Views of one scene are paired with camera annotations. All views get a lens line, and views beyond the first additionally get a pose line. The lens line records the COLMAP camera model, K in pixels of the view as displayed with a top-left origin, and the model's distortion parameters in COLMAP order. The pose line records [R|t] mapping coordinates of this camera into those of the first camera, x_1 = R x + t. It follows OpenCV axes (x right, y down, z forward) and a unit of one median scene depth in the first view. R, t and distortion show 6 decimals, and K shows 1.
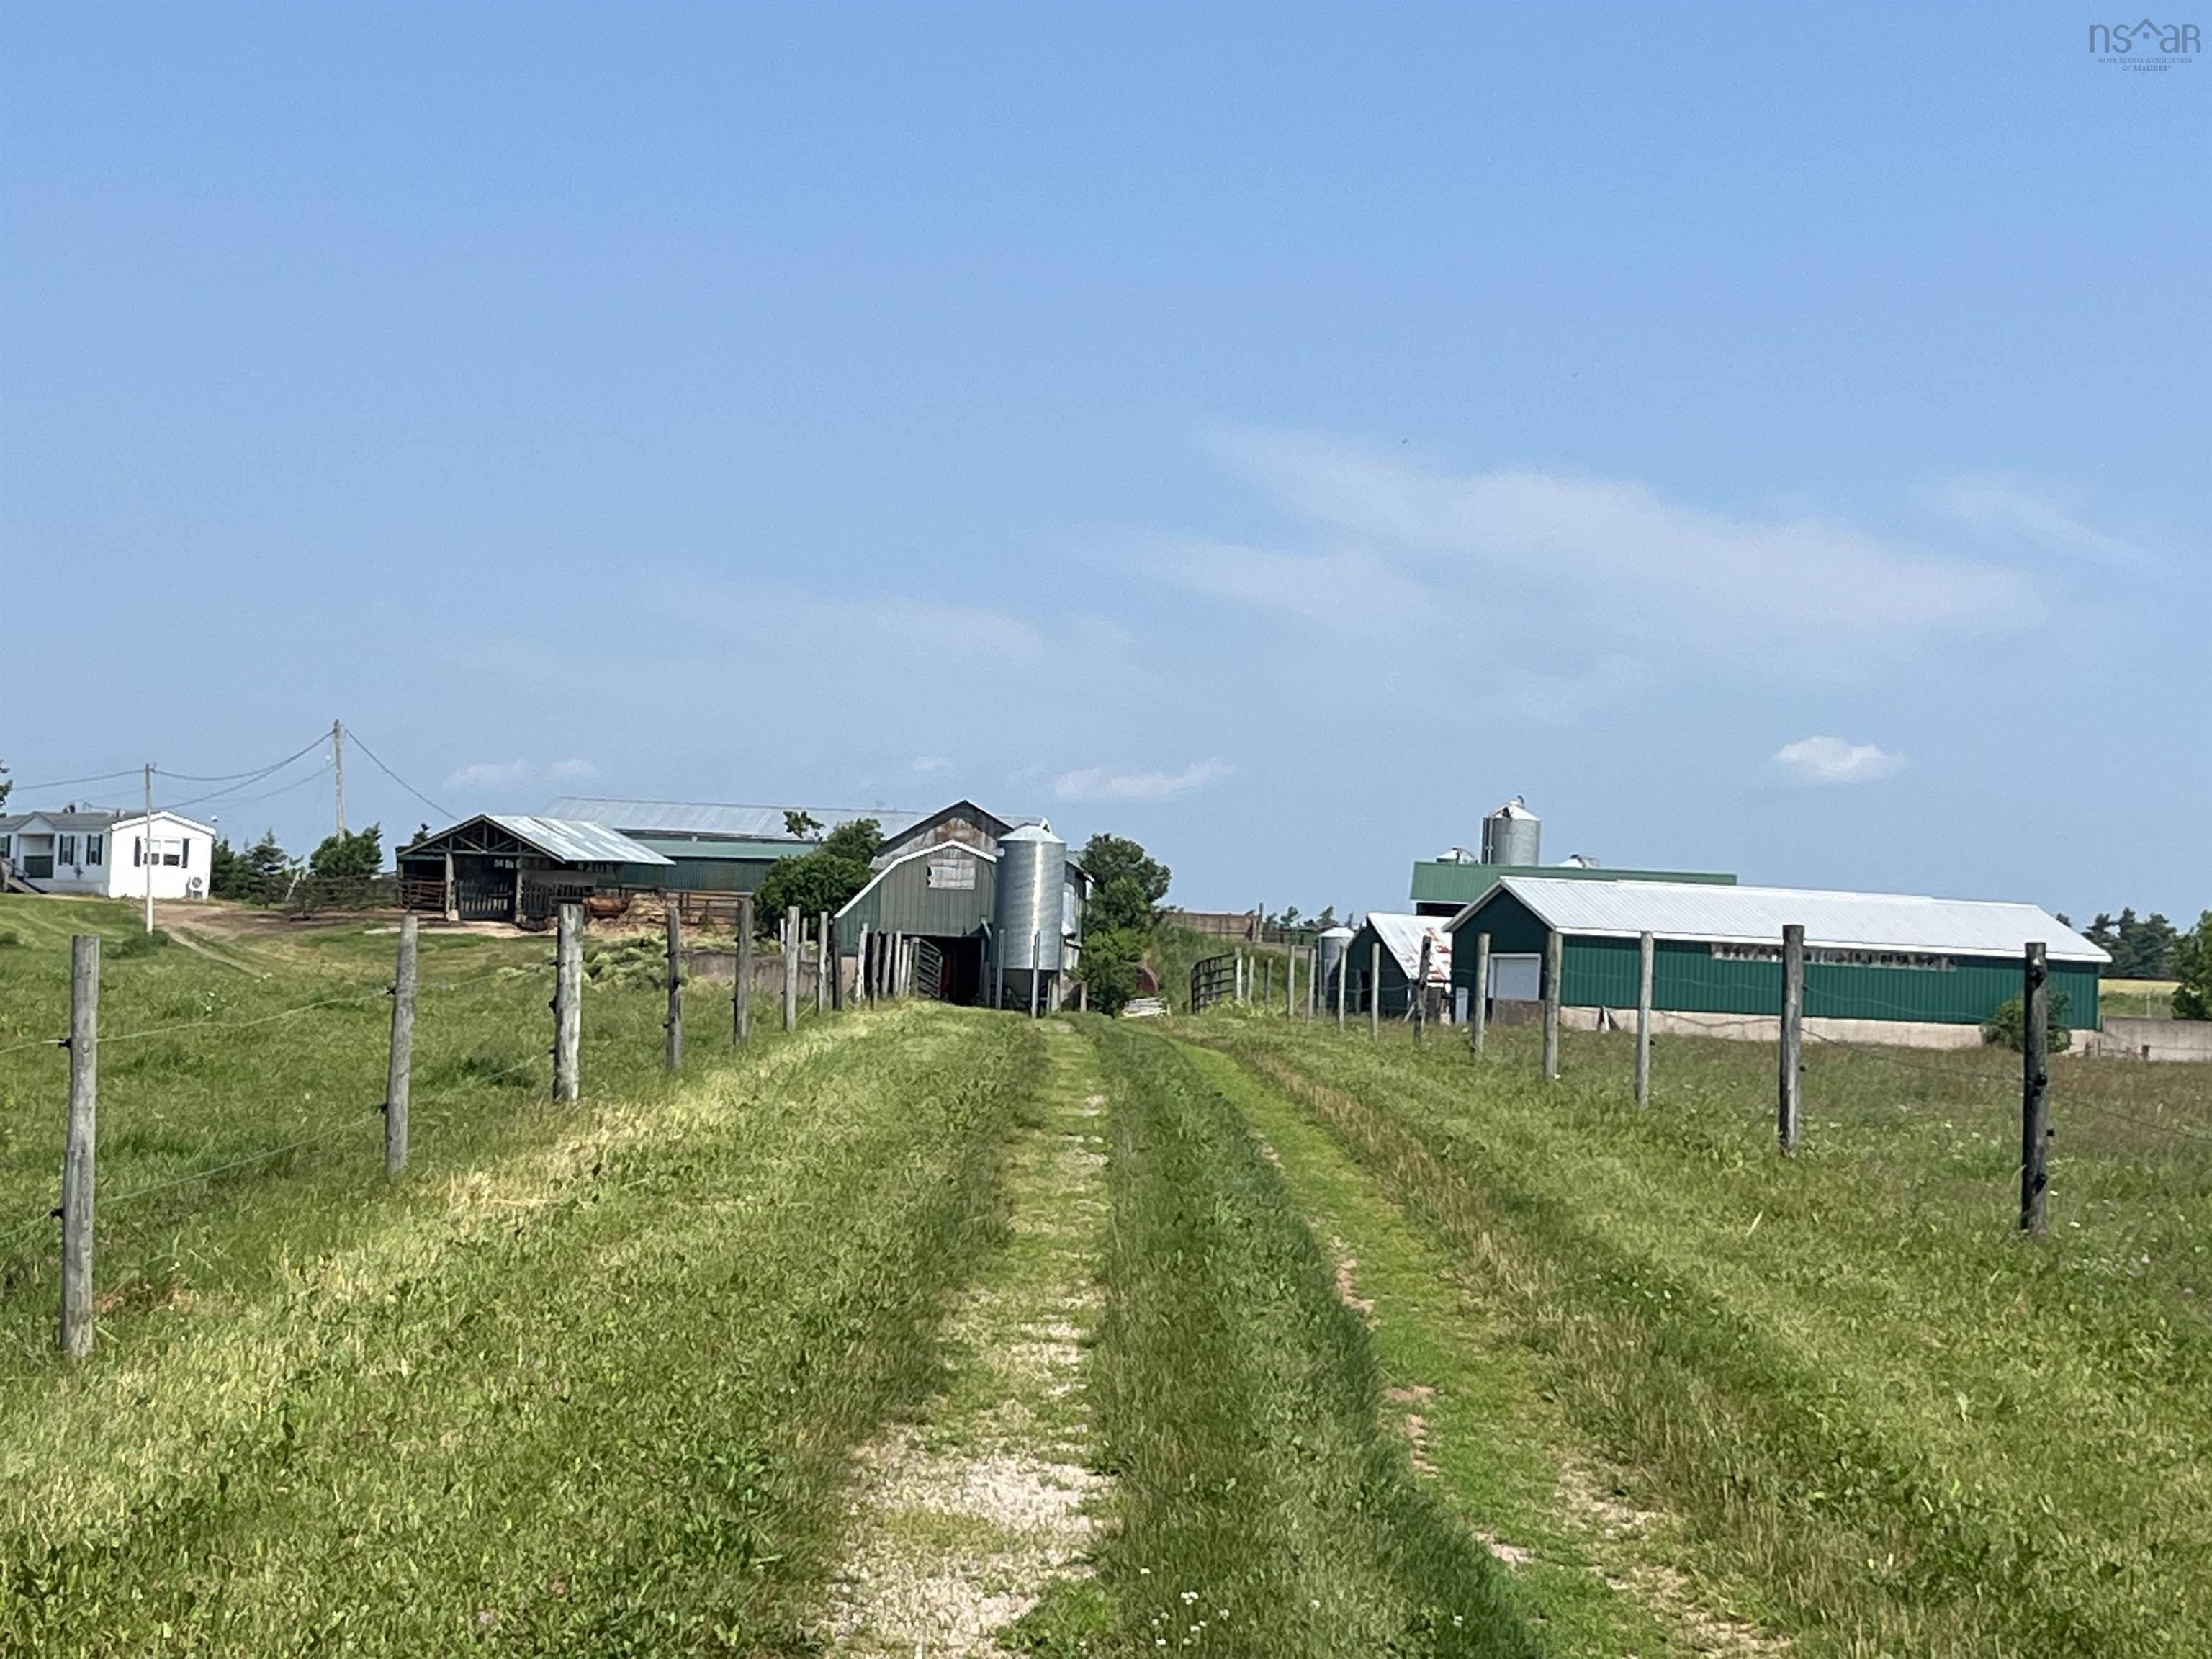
lens RADIAL K [[4459.5, 0, 1106.0], [0, 4459.5, 829.5], [0, 0, 1]] dist [0.137846, 0.027973]
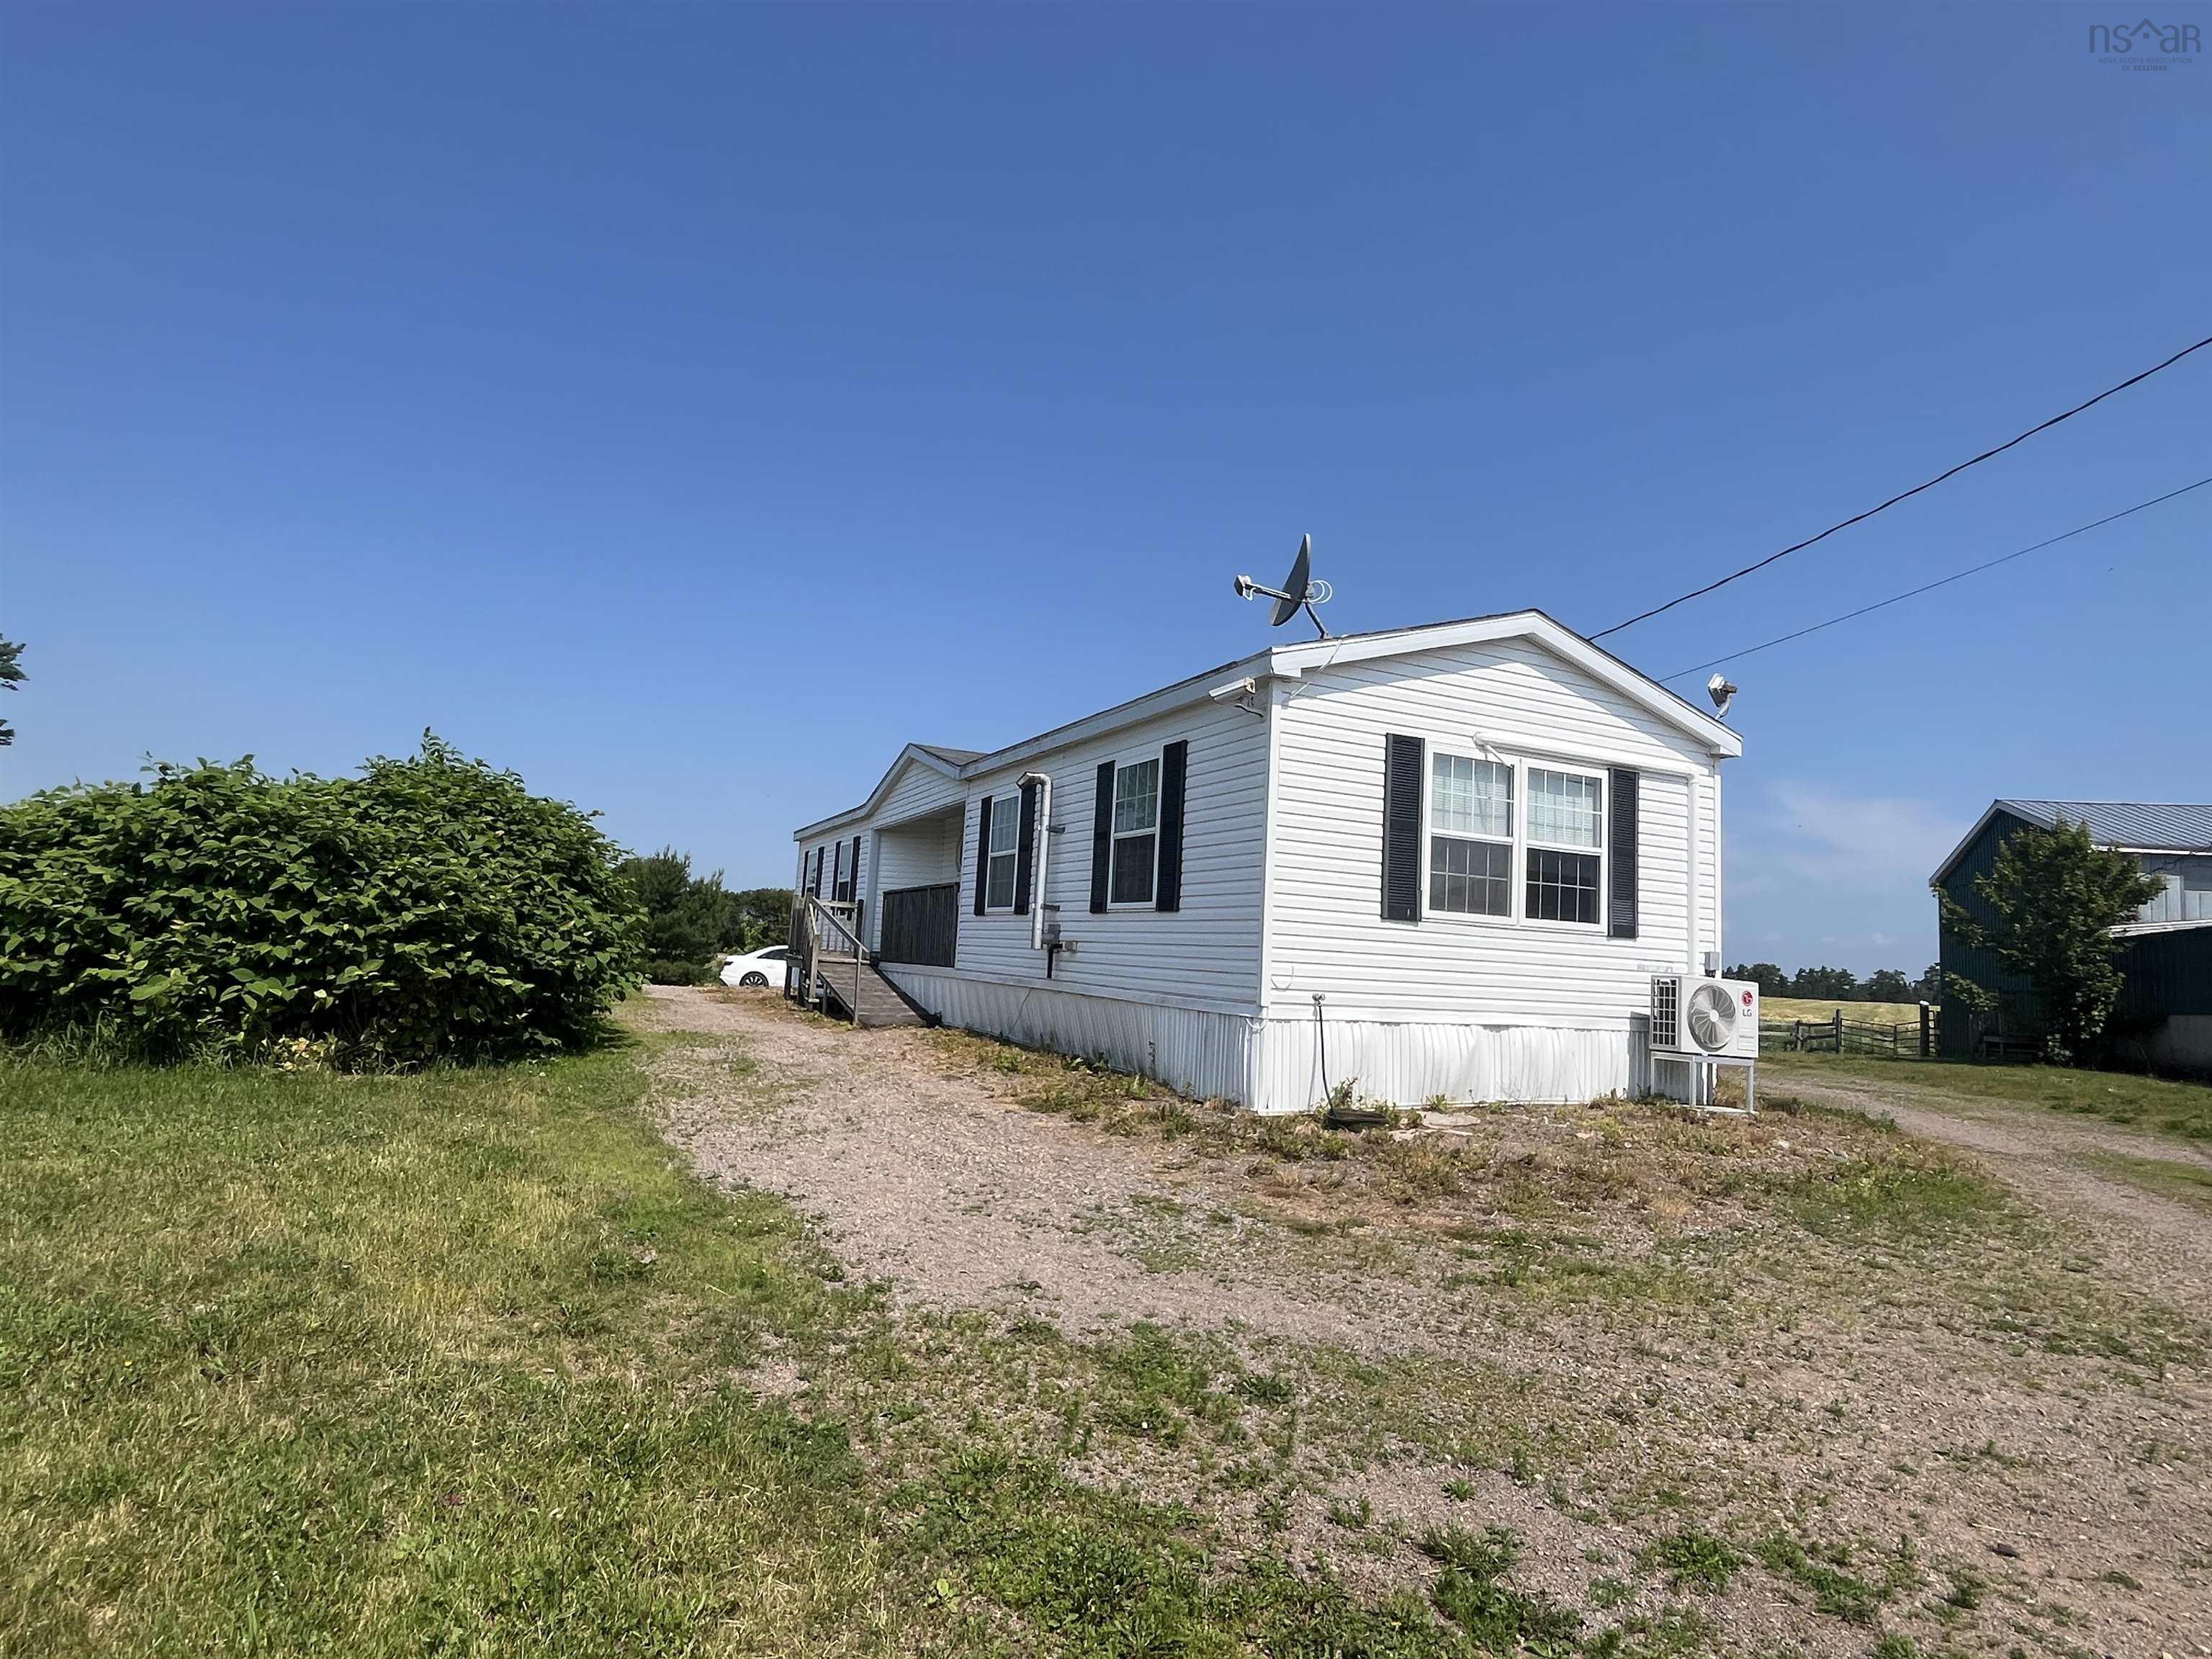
lens RADIAL K [[1169.8, 0, 1106.0], [0, 1169.8, 829.5], [0, 0, 1]] dist [-0.000039, 0.000003]
pose [[0.984869, -0.009049, -0.173064, -0.217793], [-0.005231, 0.996629, -0.081876, 0.008398], [0.173222, 0.081542, 0.981501, 0.950960]]
